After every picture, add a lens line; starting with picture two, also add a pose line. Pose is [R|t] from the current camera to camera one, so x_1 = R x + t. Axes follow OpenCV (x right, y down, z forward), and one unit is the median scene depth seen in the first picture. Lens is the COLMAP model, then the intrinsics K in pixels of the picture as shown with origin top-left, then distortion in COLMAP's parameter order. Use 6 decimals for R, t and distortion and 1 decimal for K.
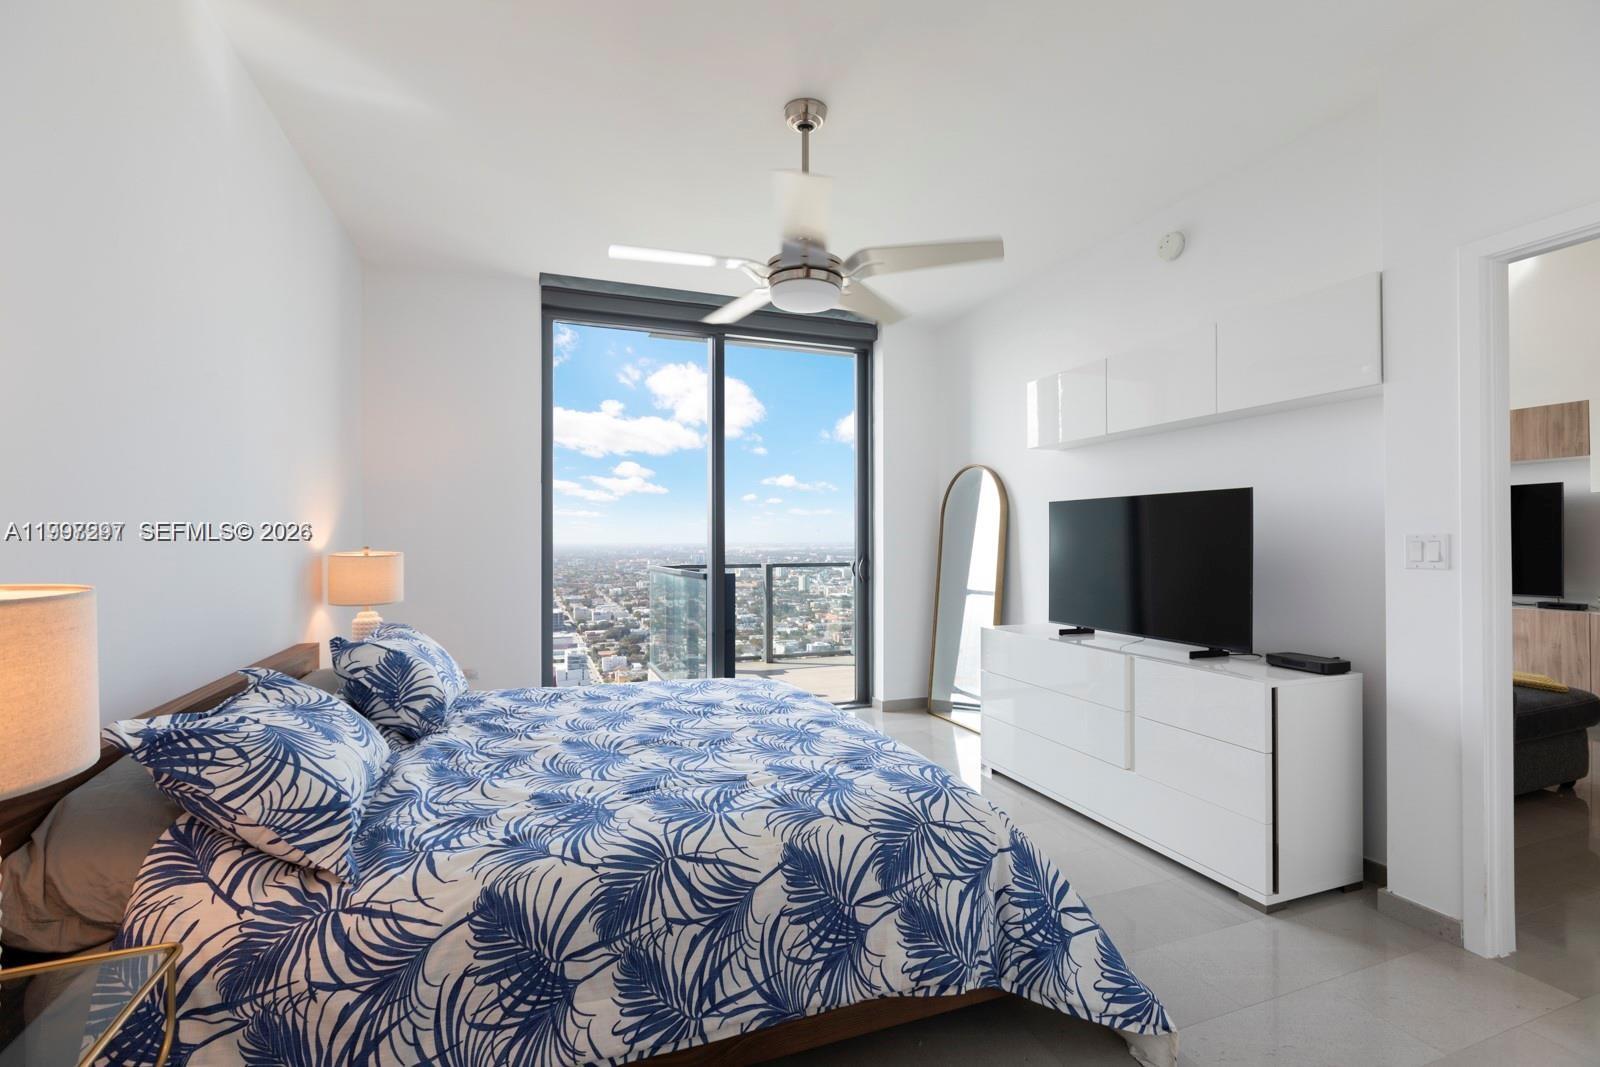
lens RADIAL K [[711.4, 0, 778.4], [0, 711.4, 534.6], [0, 0, 1]] dist [-0.002799, -0.000784]
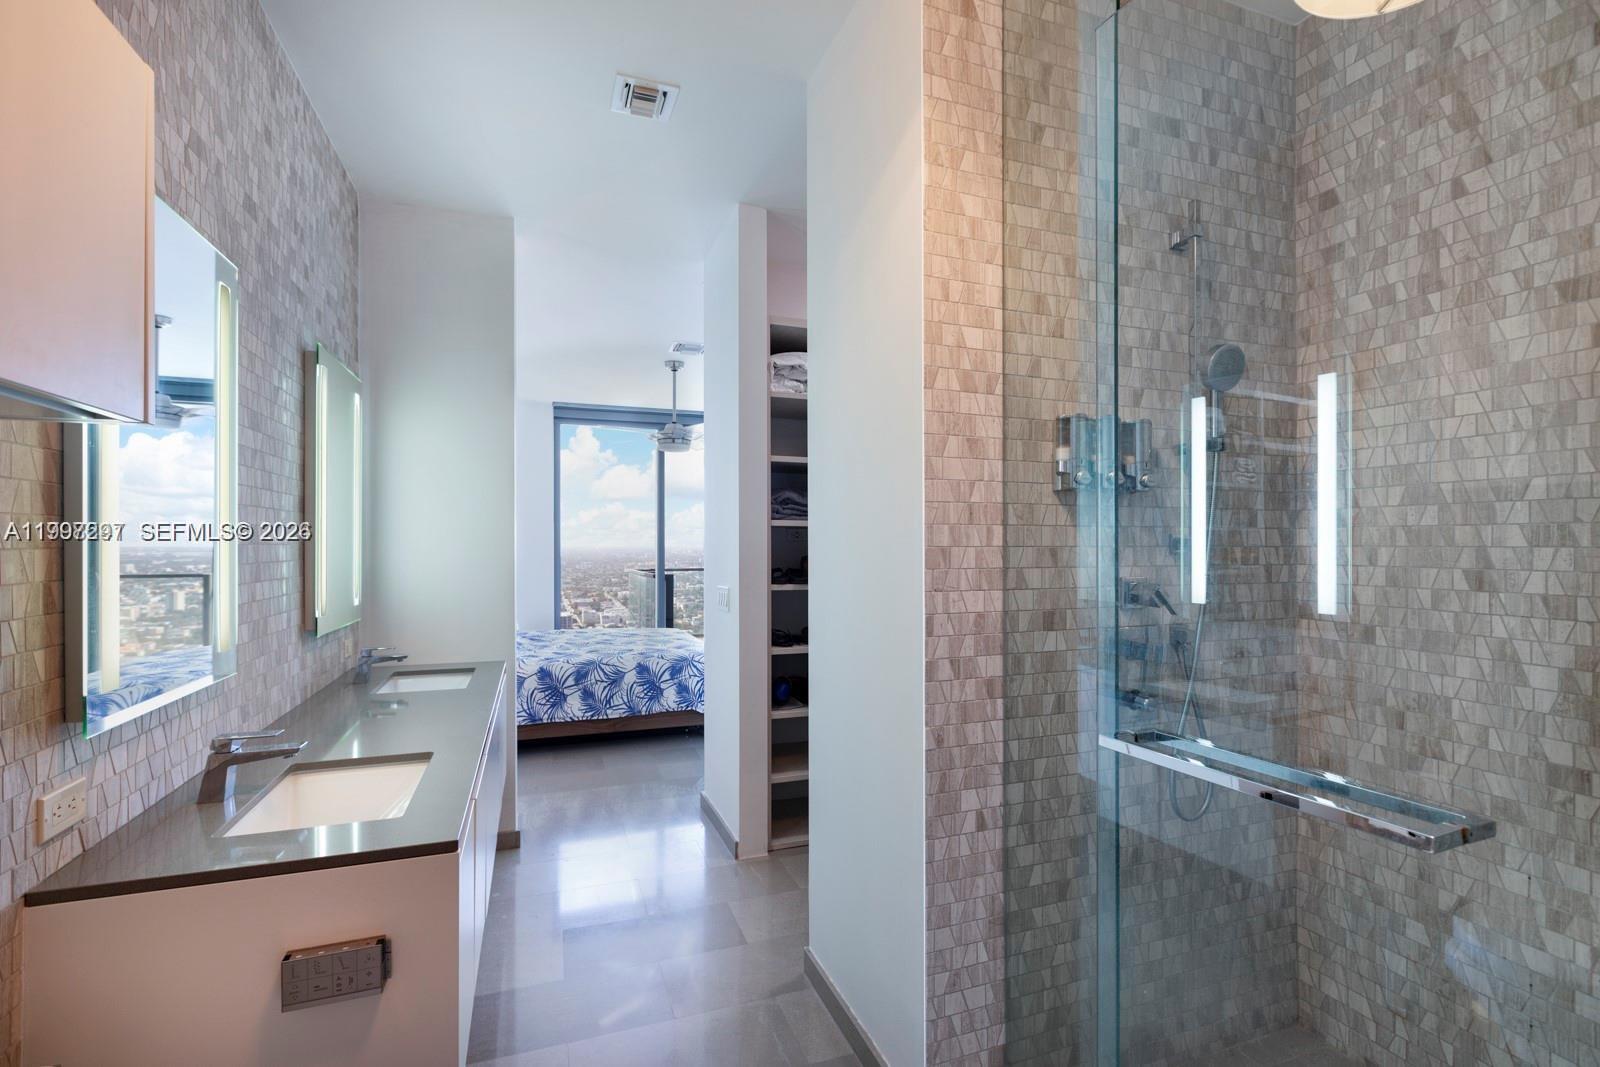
lens RADIAL K [[736.2, 0, 787.9], [0, 736.2, 551.9], [0, 0, 1]] dist [0.000558, -0.000365]
pose [[0.999966, 0.005816, -0.005873, 0.685866], [-0.005695, 0.999776, 0.020387, -0.104882], [0.005990, -0.020352, 0.999775, -2.179355]]
